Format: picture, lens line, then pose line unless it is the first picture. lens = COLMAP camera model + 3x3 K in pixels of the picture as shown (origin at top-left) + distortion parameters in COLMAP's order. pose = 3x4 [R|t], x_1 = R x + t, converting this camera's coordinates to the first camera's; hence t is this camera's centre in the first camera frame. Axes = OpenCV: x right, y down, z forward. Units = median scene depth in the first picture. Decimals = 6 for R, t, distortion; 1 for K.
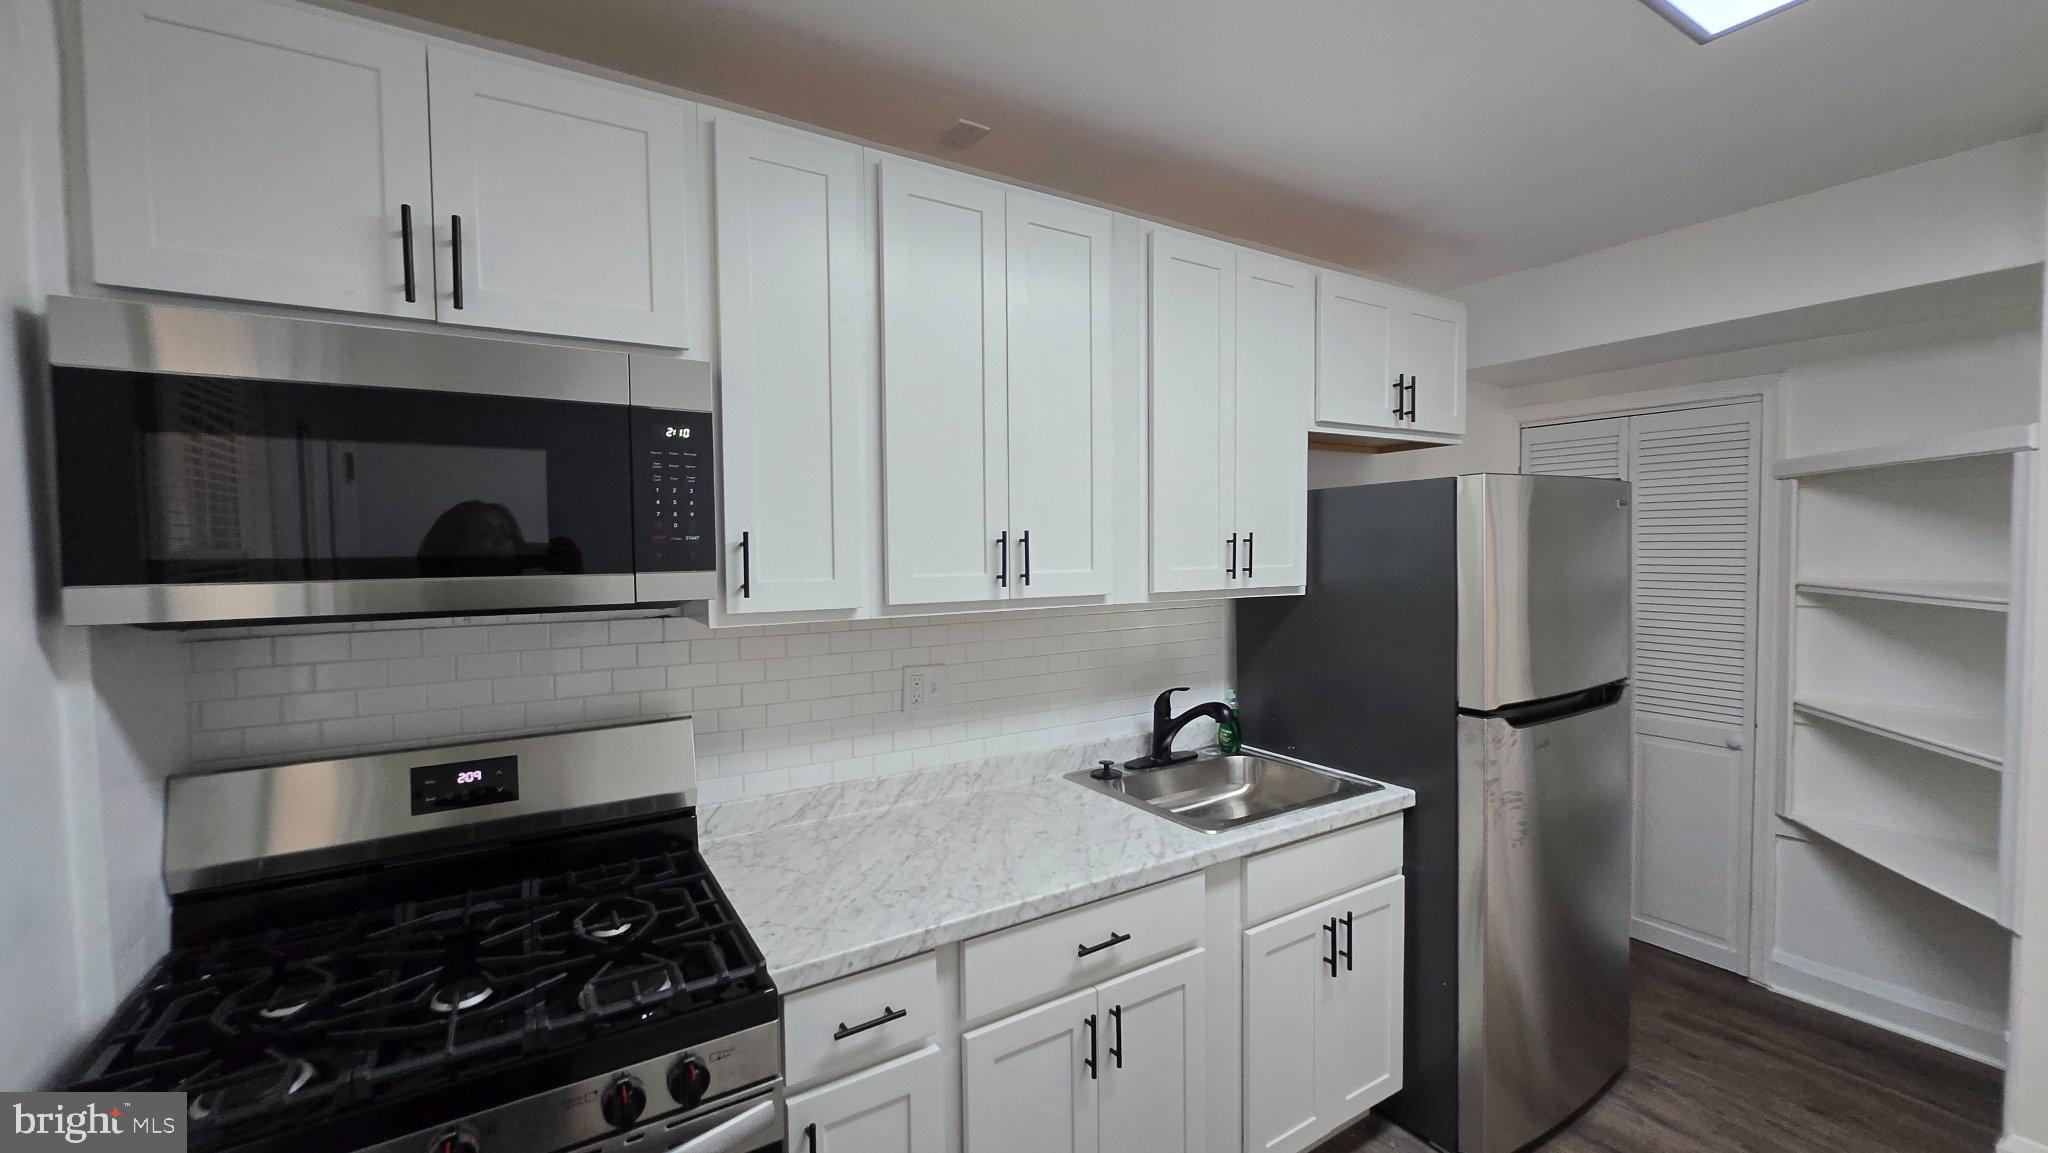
lens RADIAL K [[813.5, 0, 1013.4], [0, 813.5, 577.9], [0, 0, 1]] dist [0.000744, -0.000595]
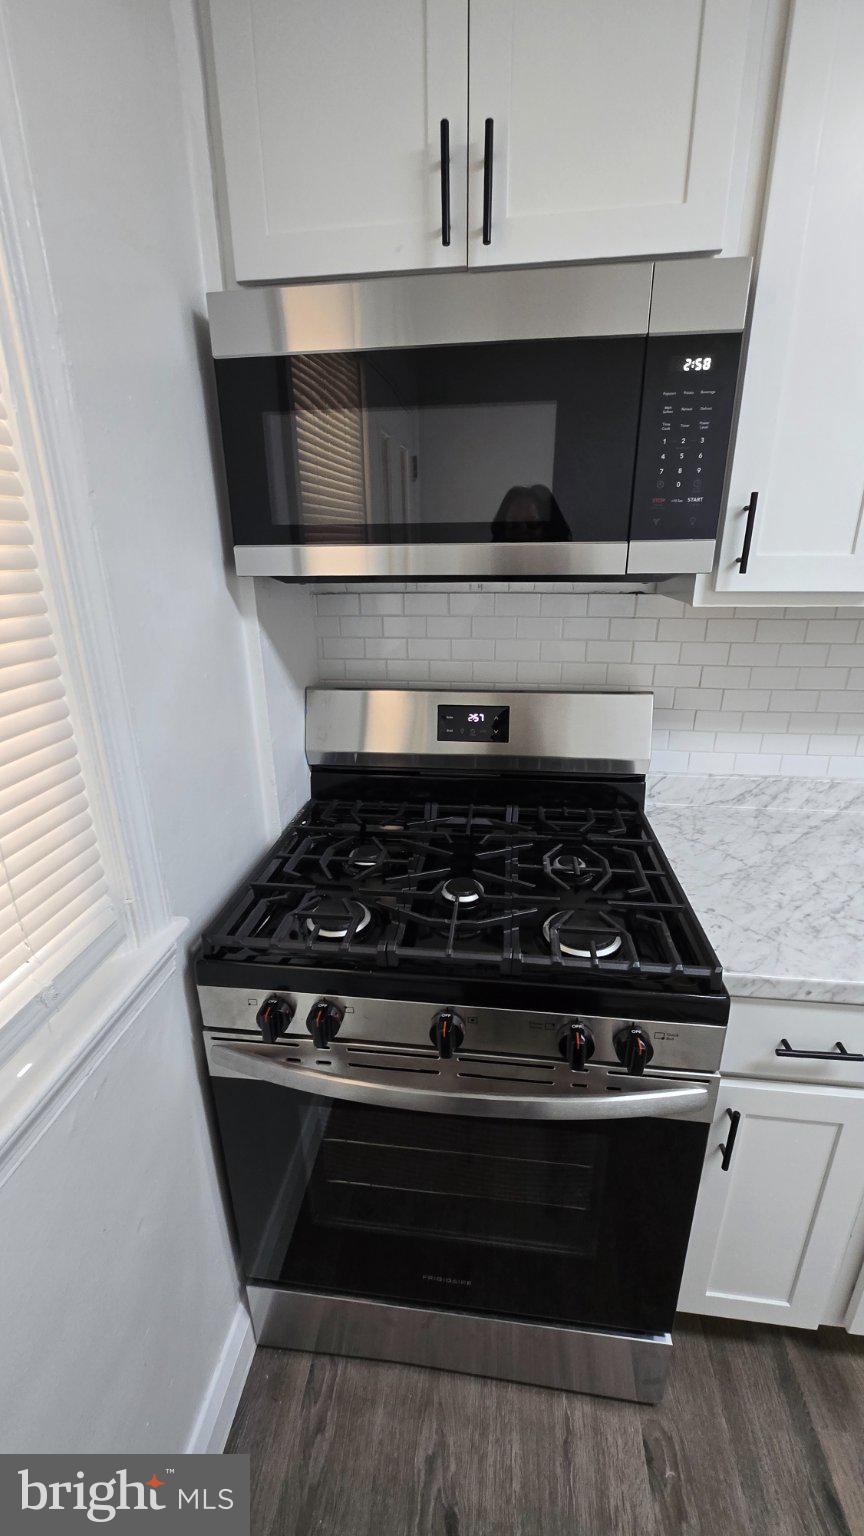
lens RADIAL K [[610.1, 0, 434.9], [0, 610.1, 760.7], [0, 0, 1]] dist [0.000744, -0.000595]
pose [[0.784564, 0.207344, -0.584352, -0.170489], [-0.023997, 0.951879, 0.305534, 0.025292], [0.619583, -0.225689, 0.751785, 0.263460]]
